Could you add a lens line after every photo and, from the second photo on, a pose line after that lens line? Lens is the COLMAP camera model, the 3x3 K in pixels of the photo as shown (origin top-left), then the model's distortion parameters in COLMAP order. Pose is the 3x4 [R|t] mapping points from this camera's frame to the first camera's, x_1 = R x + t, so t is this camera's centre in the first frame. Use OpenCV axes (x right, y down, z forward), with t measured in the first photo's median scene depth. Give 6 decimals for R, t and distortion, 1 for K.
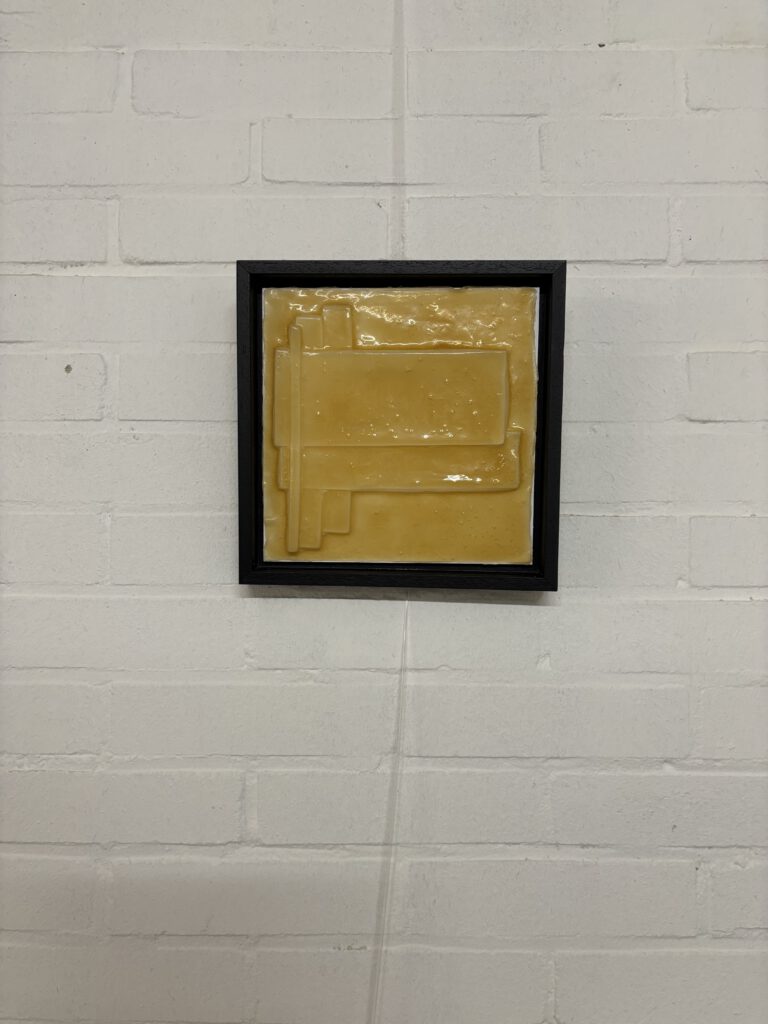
lens RADIAL K [[764.5, 0, 383.2], [0, 764.5, 509.5], [0, 0, 1]] dist [0.026495, -0.041913]
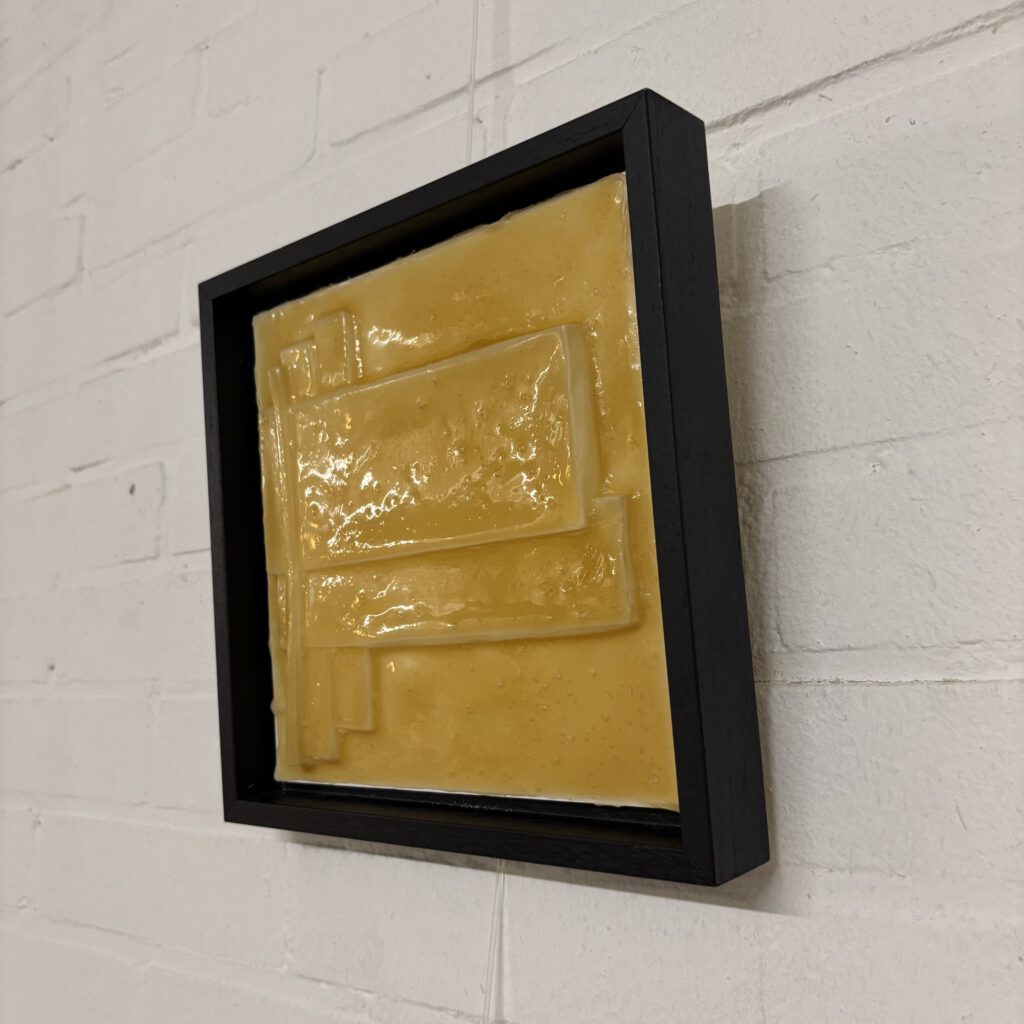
lens RADIAL K [[1051.4, 0, 508.0], [0, 1051.4, 514.6], [0, 0, 1]] dist [0.003590, 0.000000]
pose [[0.785967, -0.120944, -0.606324, 0.457869], [0.046845, 0.989511, -0.136654, -0.011828], [0.616491, 0.079002, 0.783388, 0.463975]]
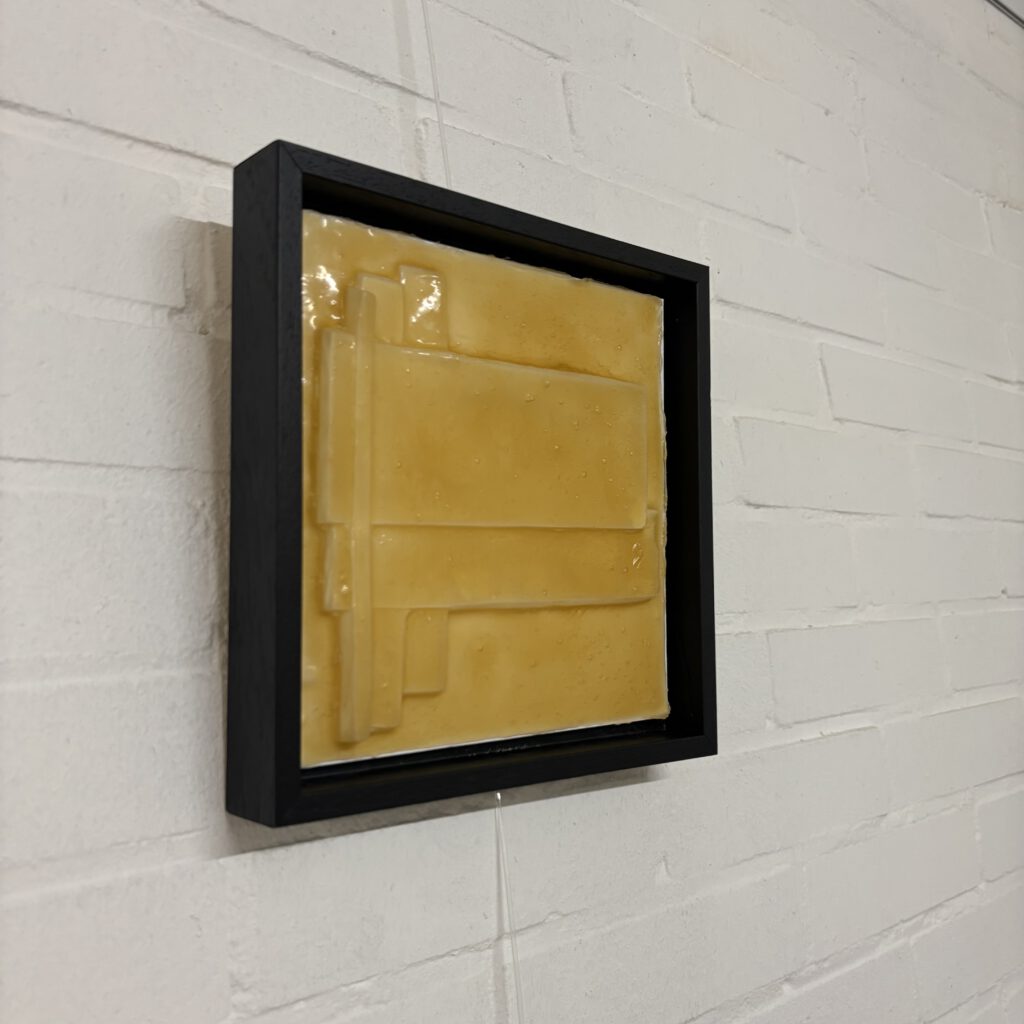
lens RADIAL K [[1051.4, 0, 508.2], [0, 1051.4, 508.7], [0, 0, 1]] dist [0.003590, 0.000000]
pose [[0.734771, 0.033013, 0.677512, -0.484238], [0.050753, 0.993340, -0.103444, -0.016533], [-0.676414, 0.110394, 0.728201, 0.409881]]
